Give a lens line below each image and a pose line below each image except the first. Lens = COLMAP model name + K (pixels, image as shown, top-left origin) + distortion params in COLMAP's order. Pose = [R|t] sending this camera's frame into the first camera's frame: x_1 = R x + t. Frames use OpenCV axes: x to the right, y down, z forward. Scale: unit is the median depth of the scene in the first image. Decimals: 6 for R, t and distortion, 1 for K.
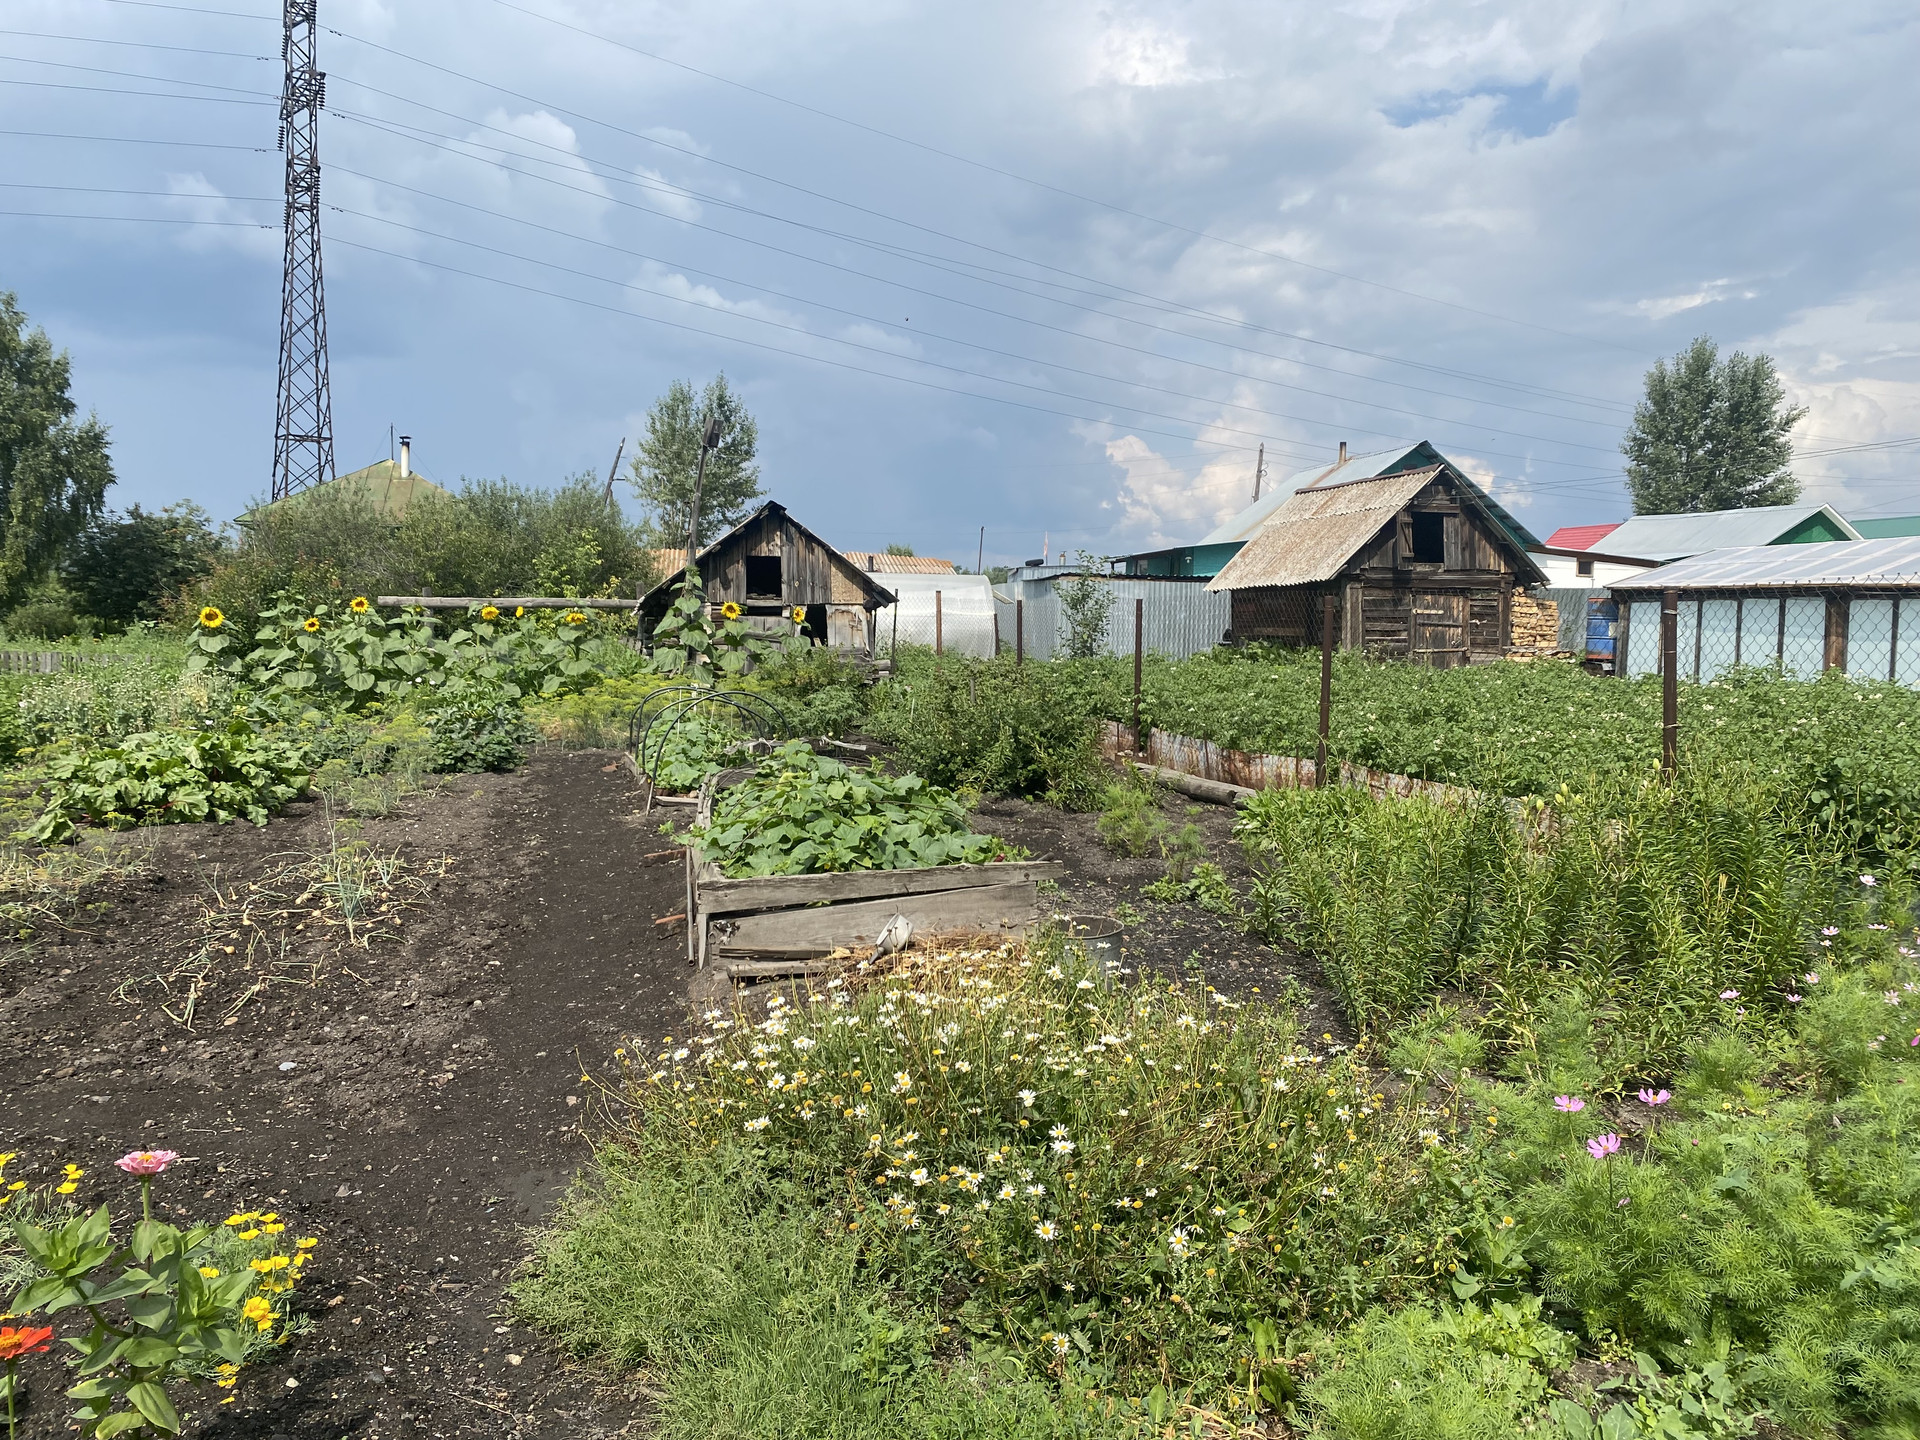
lens RADIAL K [[1449.1, 0, 968.7], [0, 1449.1, 708.3], [0, 0, 1]] dist [0.012267, -0.003668]
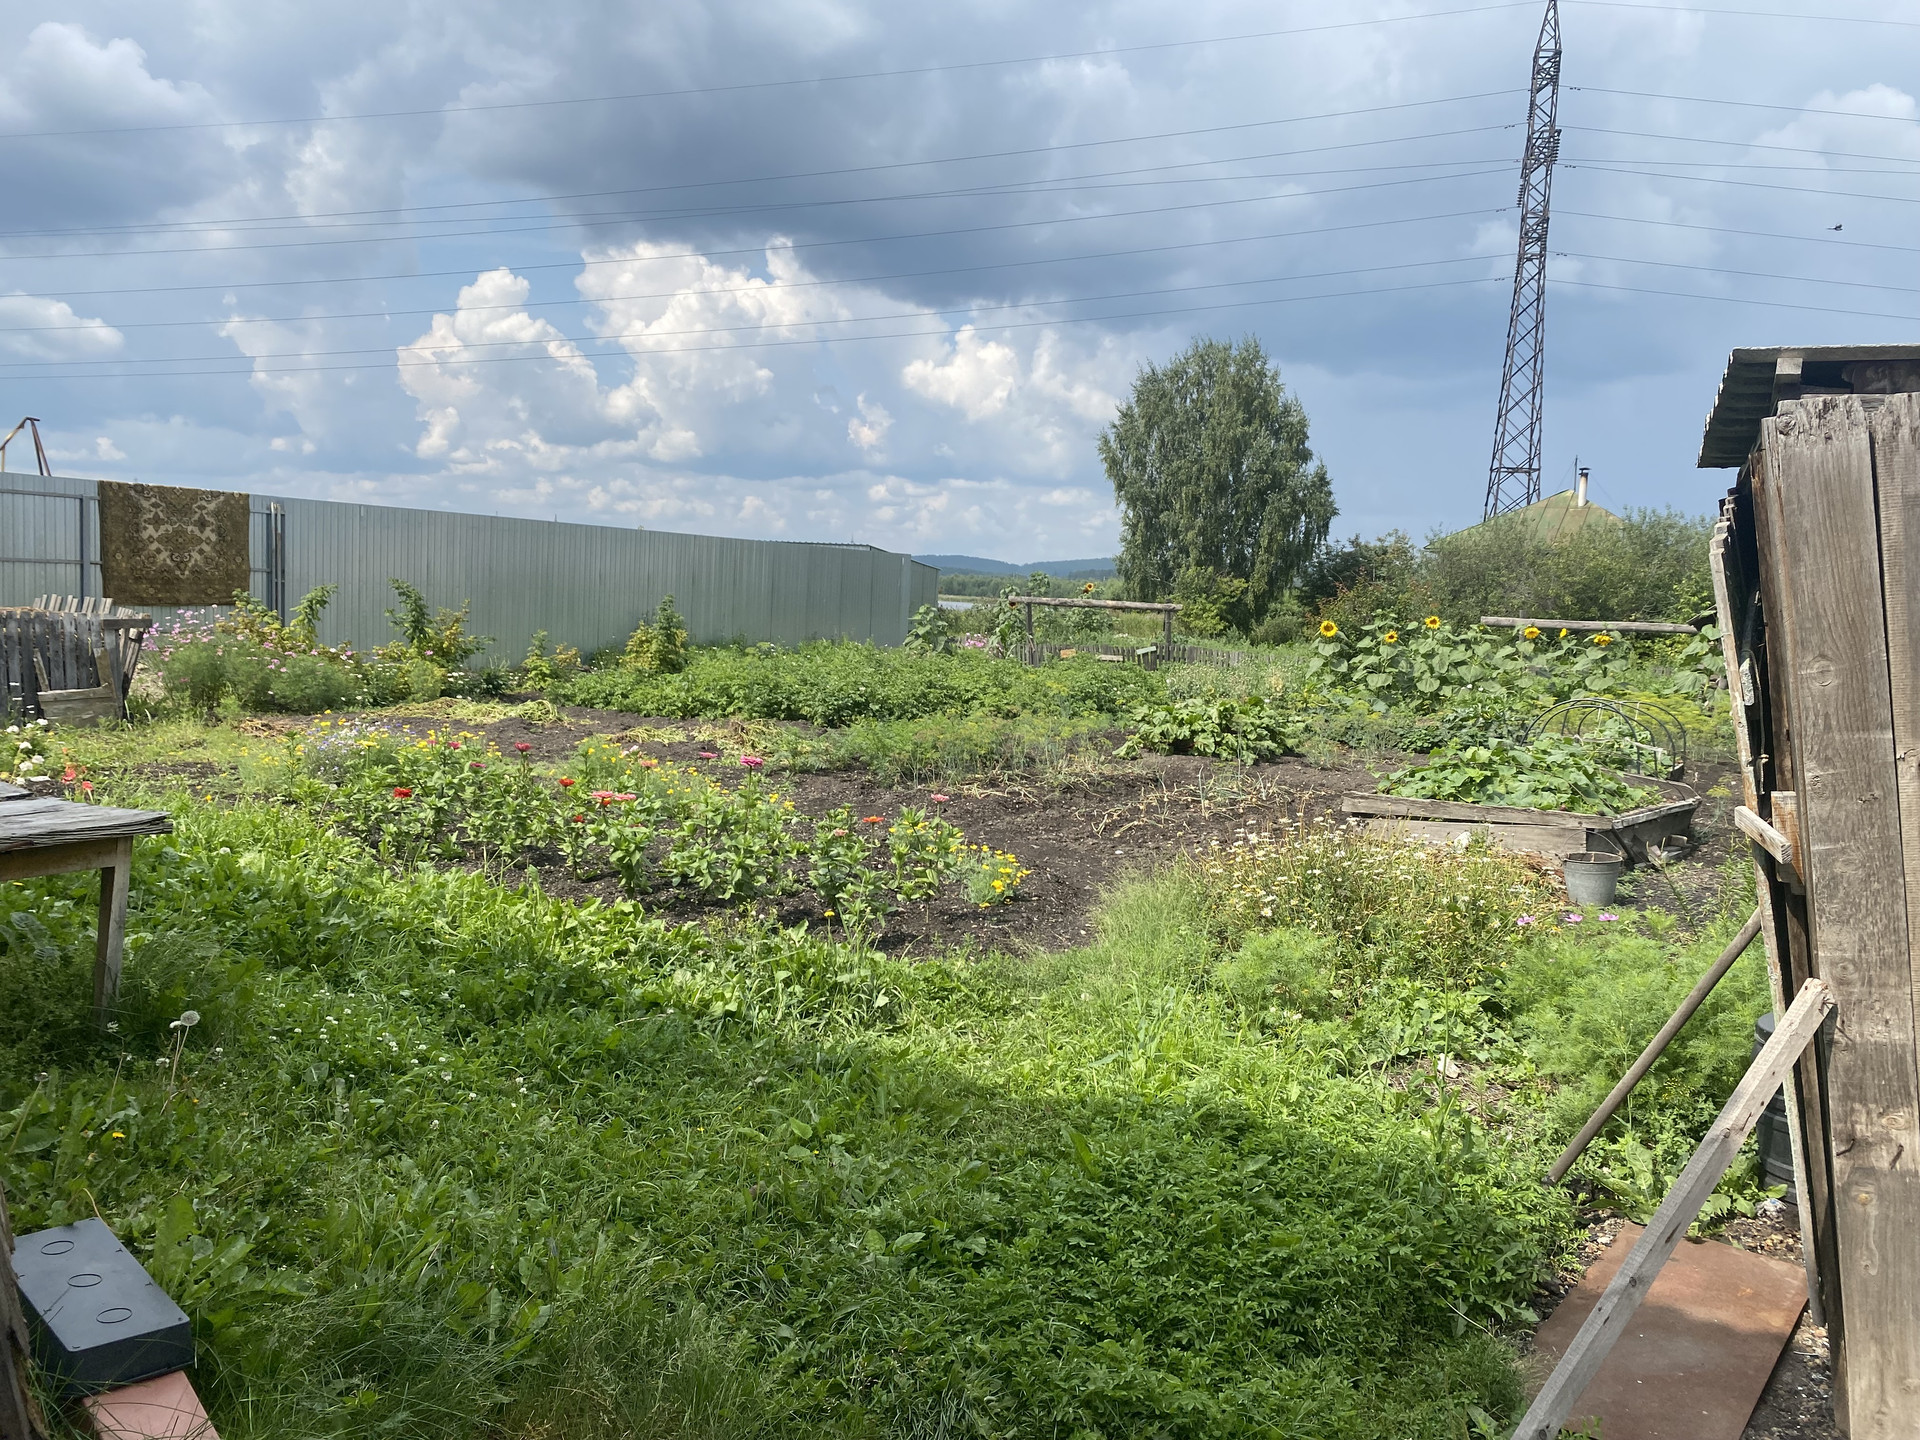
lens RADIAL K [[1449.1, 0, 968.3], [0, 1449.1, 709.0], [0, 0, 1]] dist [0.012267, -0.003668]
pose [[0.689687, 0.073303, -0.720388, 0.181171], [-0.083550, 0.996274, 0.021387, 0.007376], [0.719271, 0.045437, 0.693242, -0.113520]]
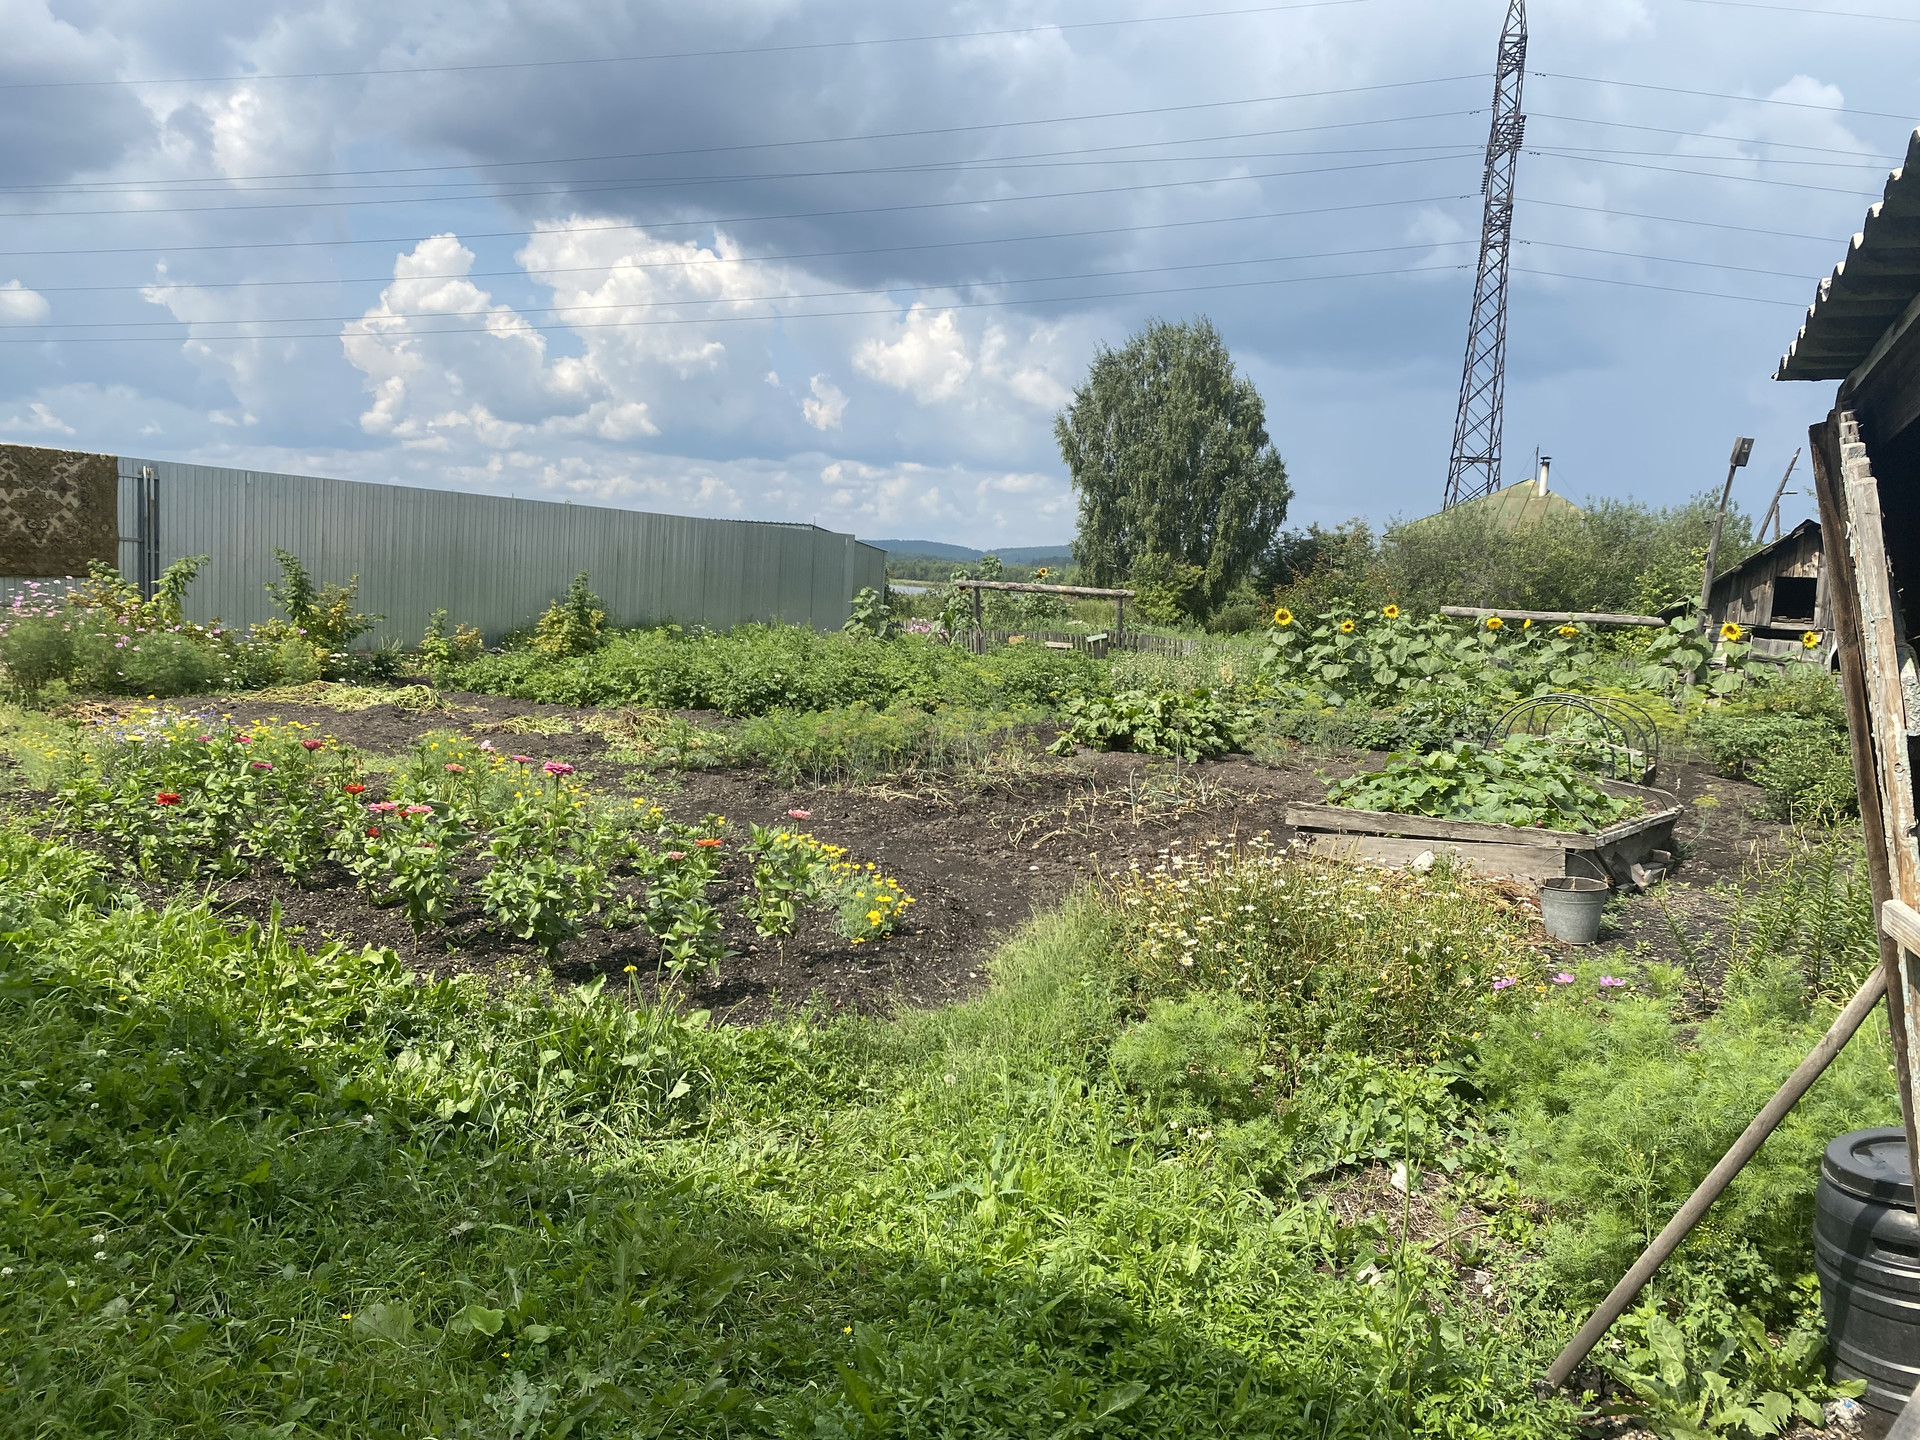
lens RADIAL K [[1449.1, 0, 963.3], [0, 1449.1, 705.2], [0, 0, 1]] dist [0.012267, -0.003668]
pose [[0.705858, 0.085515, -0.703173, 0.152579], [-0.093940, 0.995219, 0.026734, 0.004608], [0.702097, 0.047186, 0.710516, -0.061766]]
